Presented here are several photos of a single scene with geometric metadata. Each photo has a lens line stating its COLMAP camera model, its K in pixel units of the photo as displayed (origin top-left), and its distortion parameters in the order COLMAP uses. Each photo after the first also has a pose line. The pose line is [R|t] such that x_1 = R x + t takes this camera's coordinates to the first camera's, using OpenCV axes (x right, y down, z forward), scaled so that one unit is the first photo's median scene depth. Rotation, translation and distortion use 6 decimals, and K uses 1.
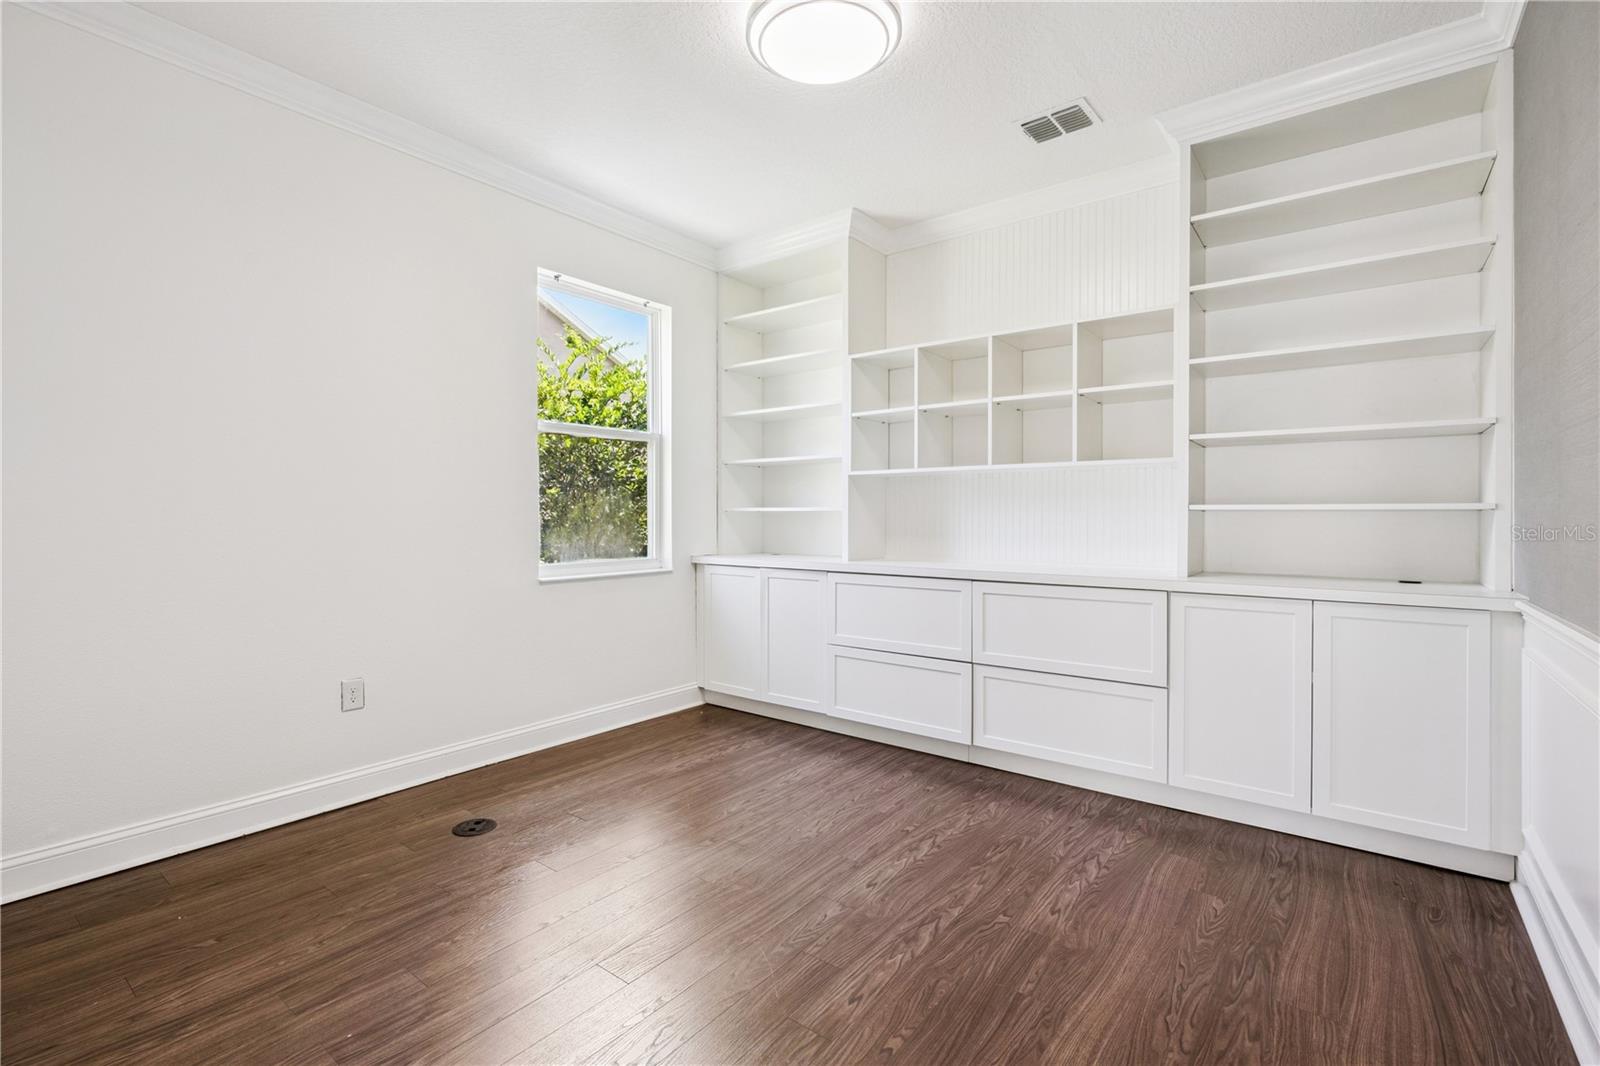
lens RADIAL K [[750.8, 0, 801.4], [0, 750.8, 526.6], [0, 0, 1]] dist [-0.013594, -0.000246]
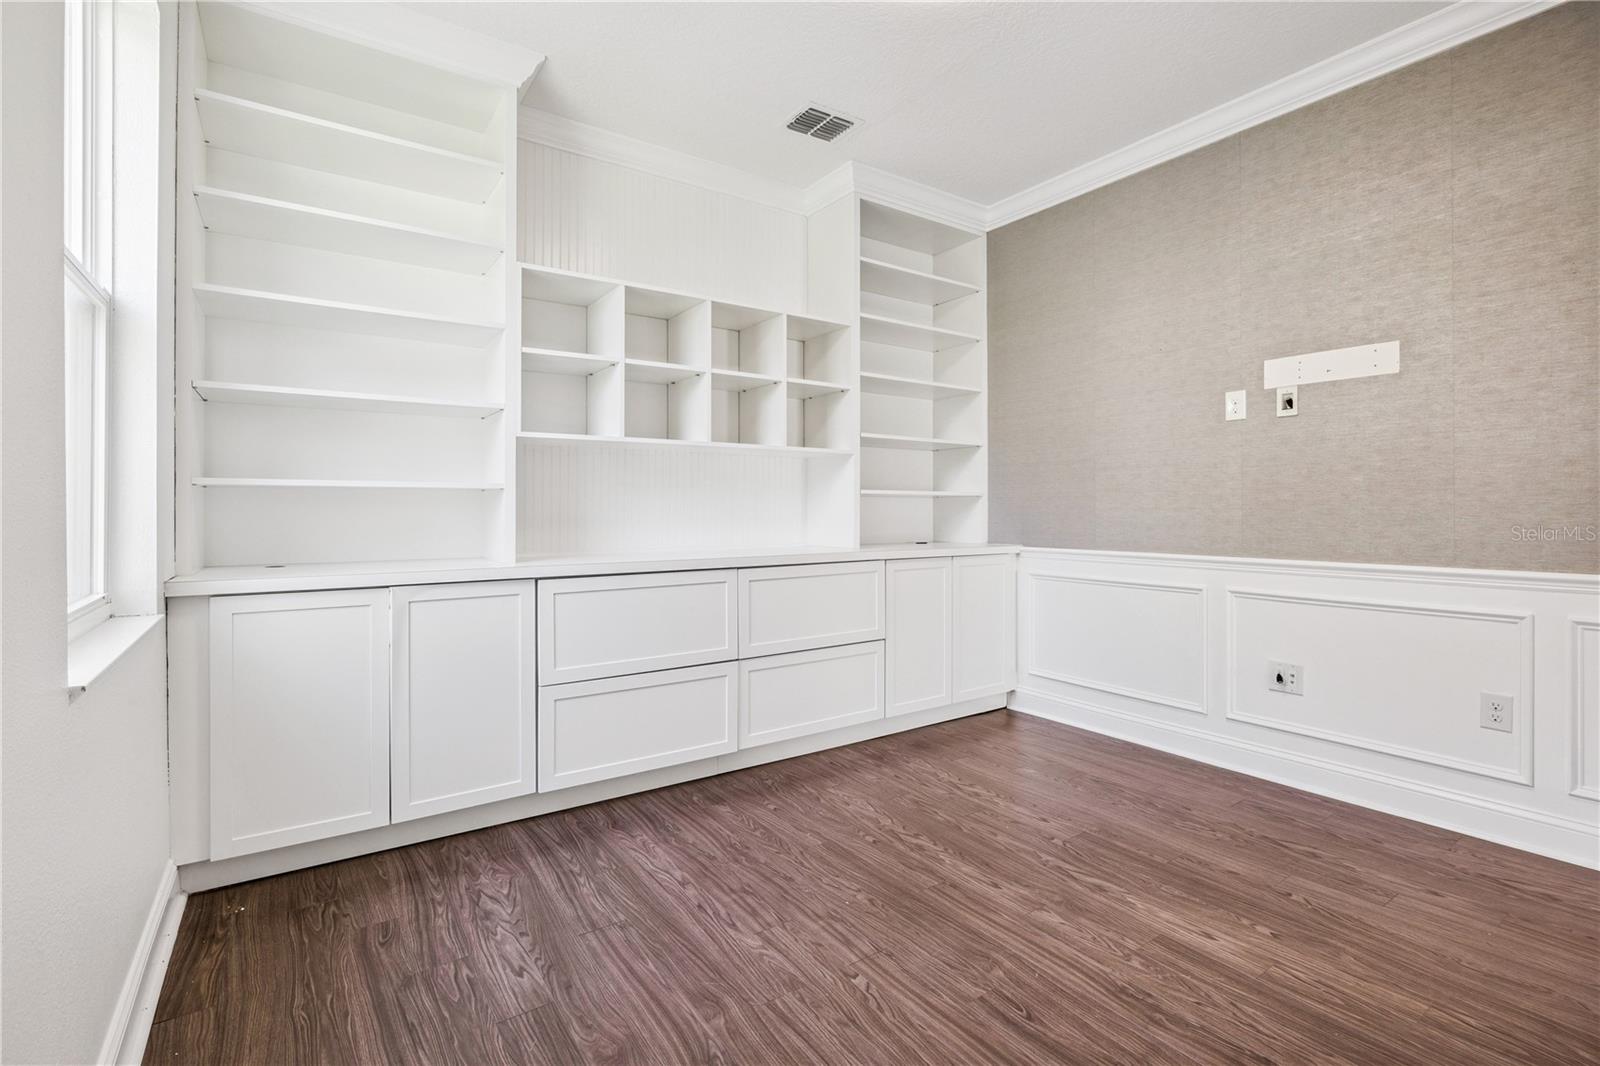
lens RADIAL K [[720.9, 0, 802.6], [0, 720.9, 516.0], [0, 0, 1]] dist [-0.017001, -0.000567]
pose [[0.294164, -0.011033, 0.955691, -0.621574], [0.017077, 0.999834, 0.006286, 0.004932], [-0.955602, 0.014471, 0.294304, 0.718985]]
